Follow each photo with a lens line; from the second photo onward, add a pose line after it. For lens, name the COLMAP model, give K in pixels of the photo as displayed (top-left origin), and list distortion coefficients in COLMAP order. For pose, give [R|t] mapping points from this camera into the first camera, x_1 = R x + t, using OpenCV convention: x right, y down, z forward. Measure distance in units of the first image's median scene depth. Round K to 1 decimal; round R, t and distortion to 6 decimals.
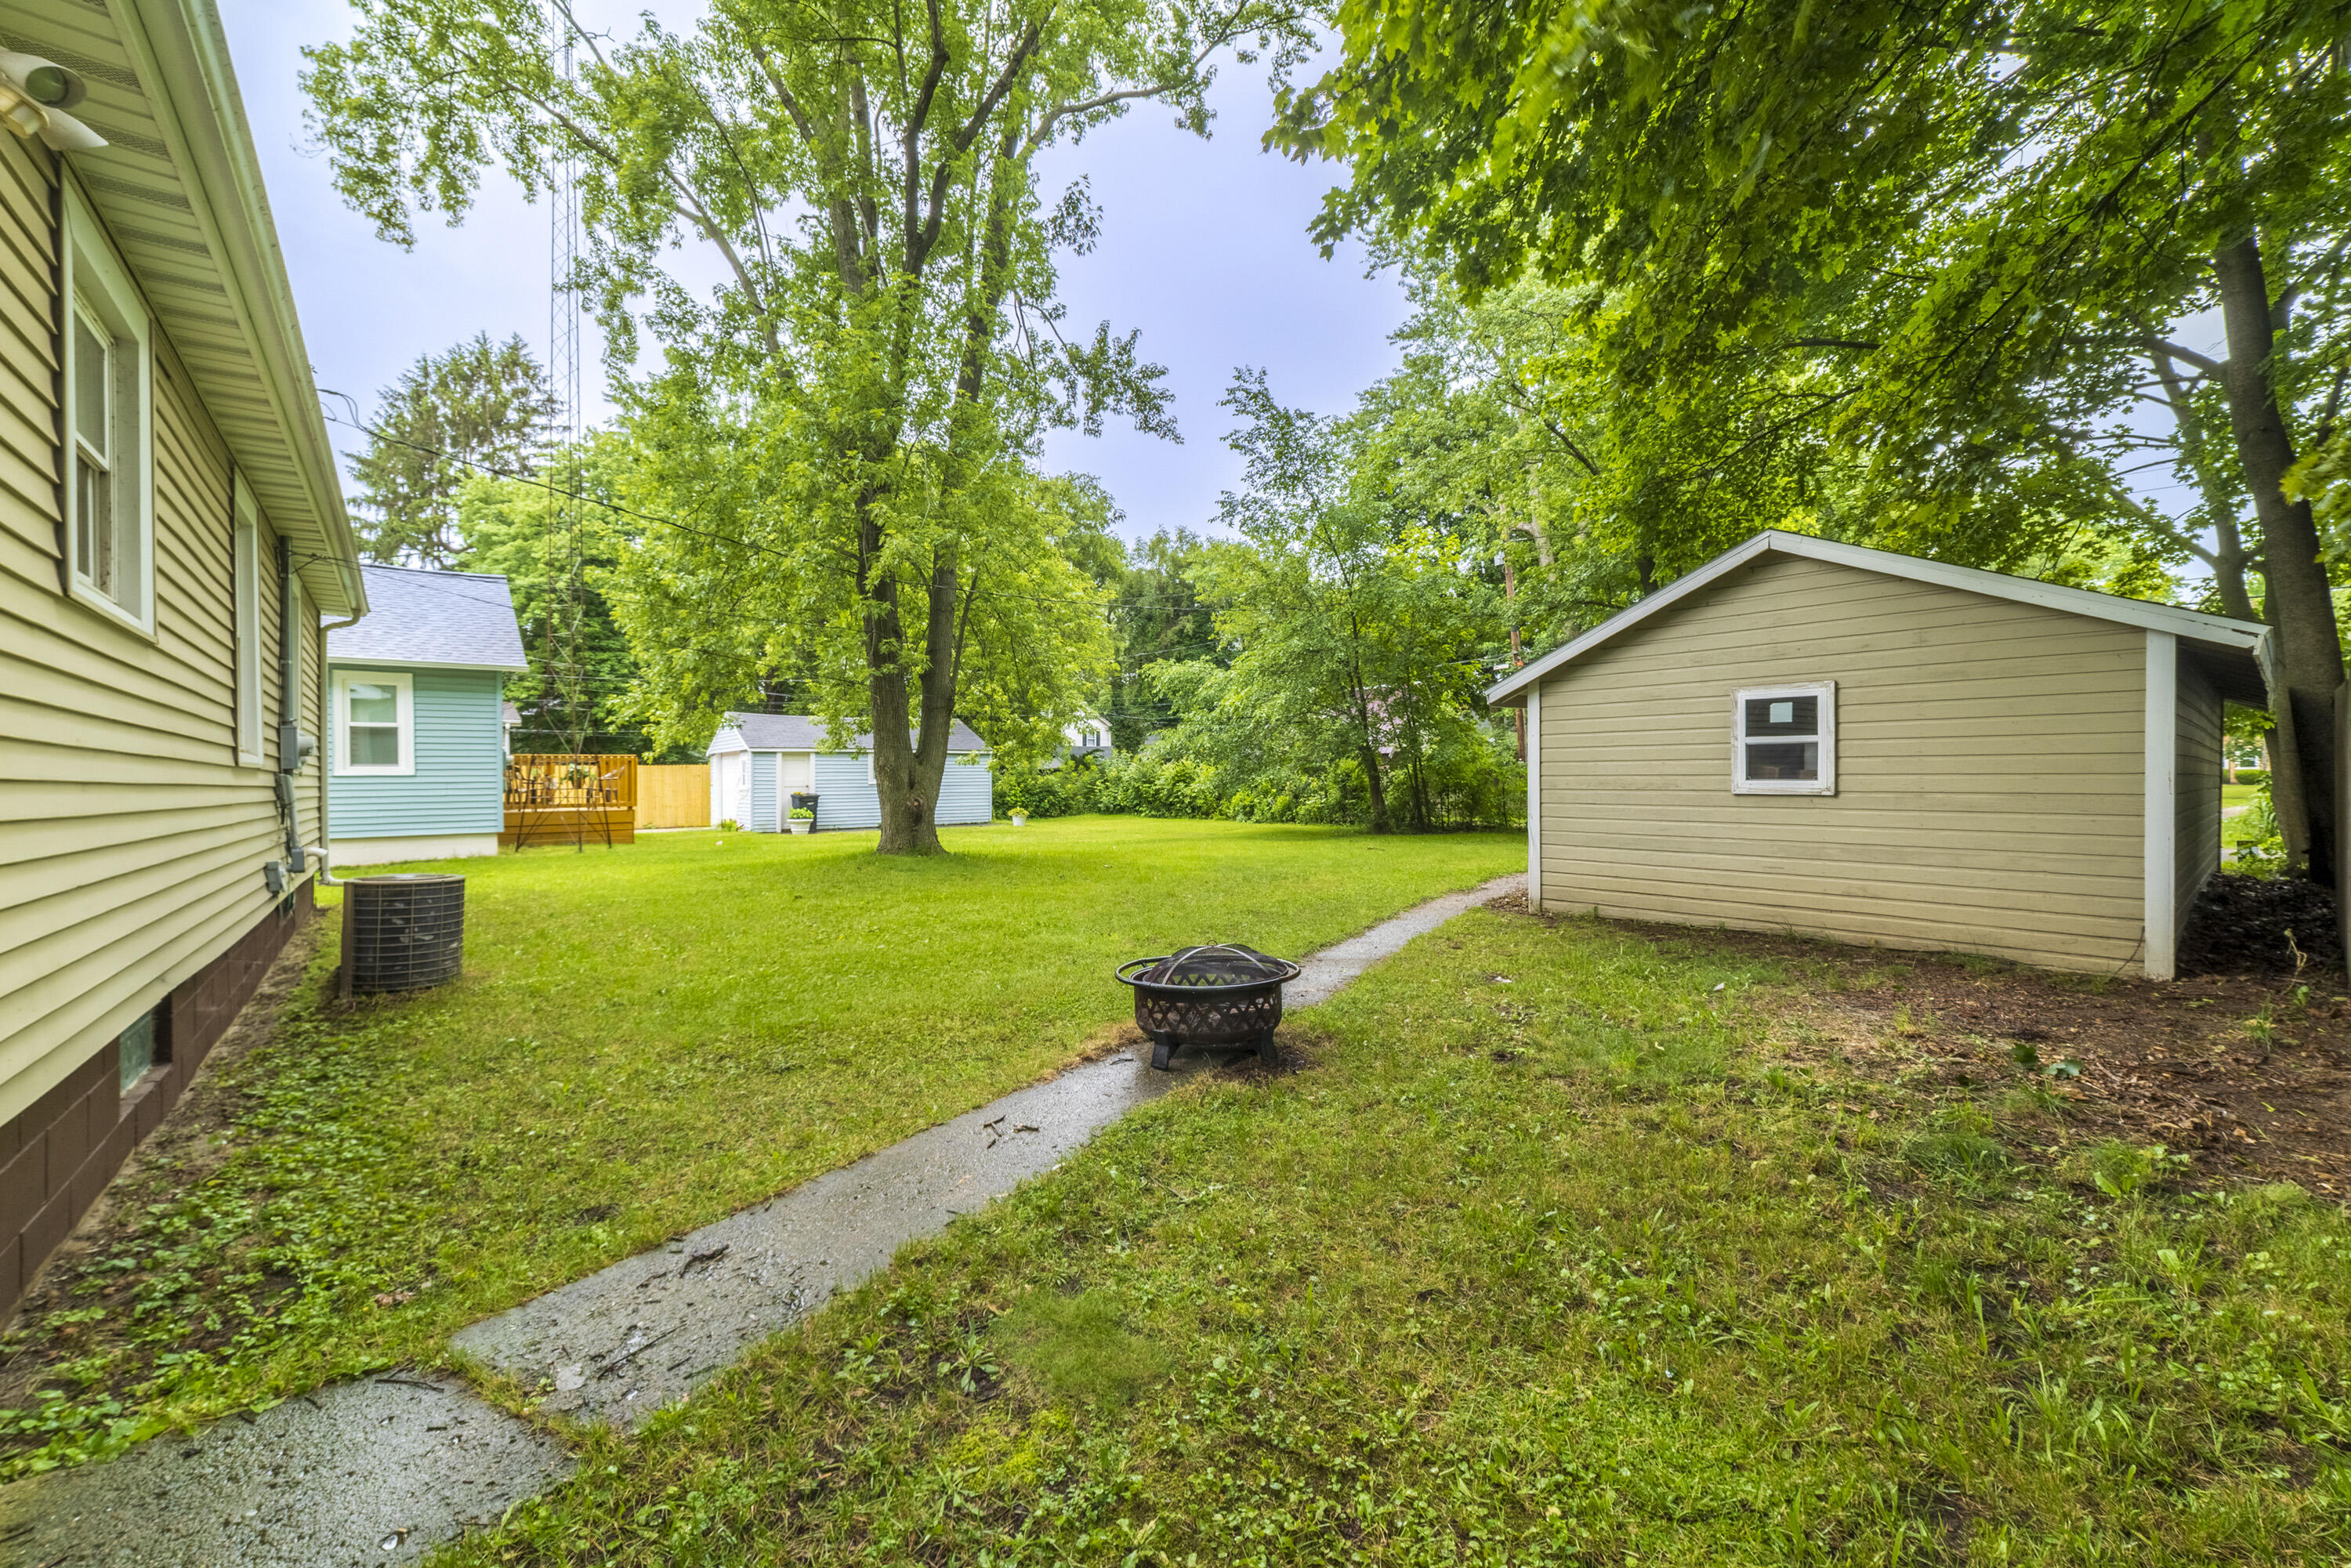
lens RADIAL K [[902.5, 0, 1176.6], [0, 902.5, 784.6], [0, 0, 1]] dist [-0.006007, 0.002115]
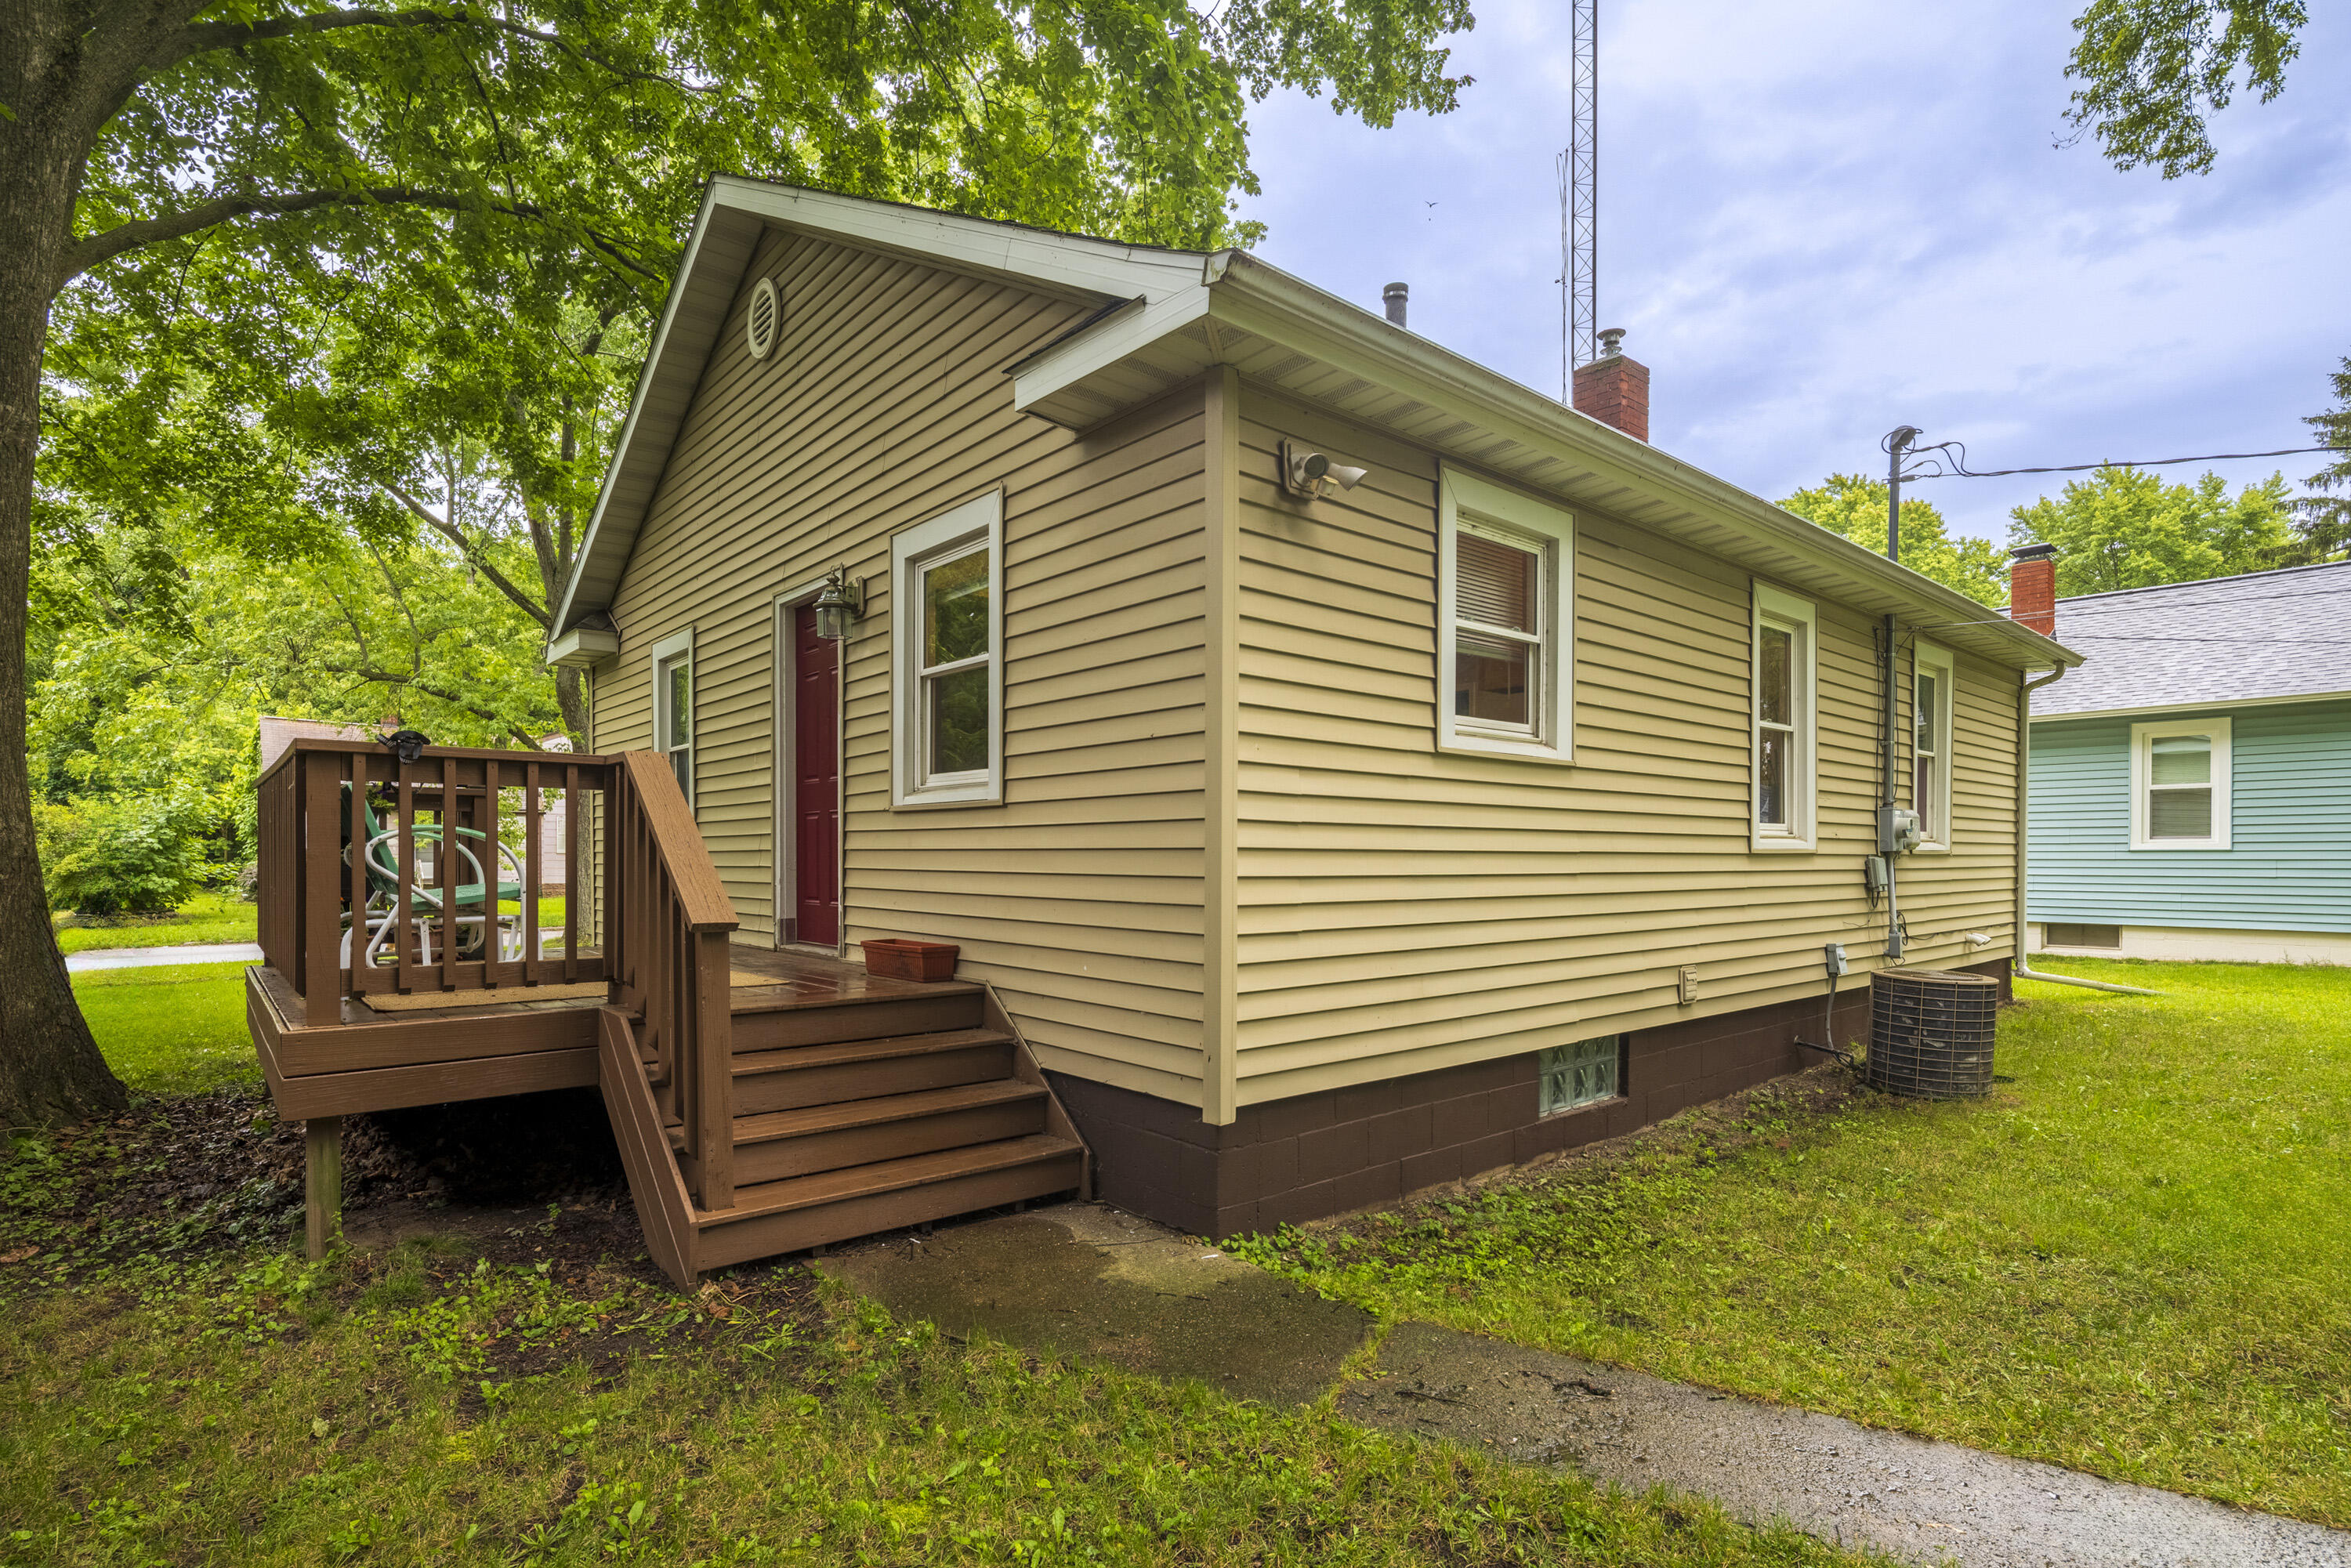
lens RADIAL K [[1148.6, 0, 1173.3], [0, 1148.6, 865.5], [0, 0, 1]] dist [0.005488, -0.004120]
pose [[0.017700, 0.018217, -0.999677, 0.606373], [-0.006653, 0.999814, 0.018101, -0.046341], [0.999821, 0.006330, 0.017818, 0.468158]]
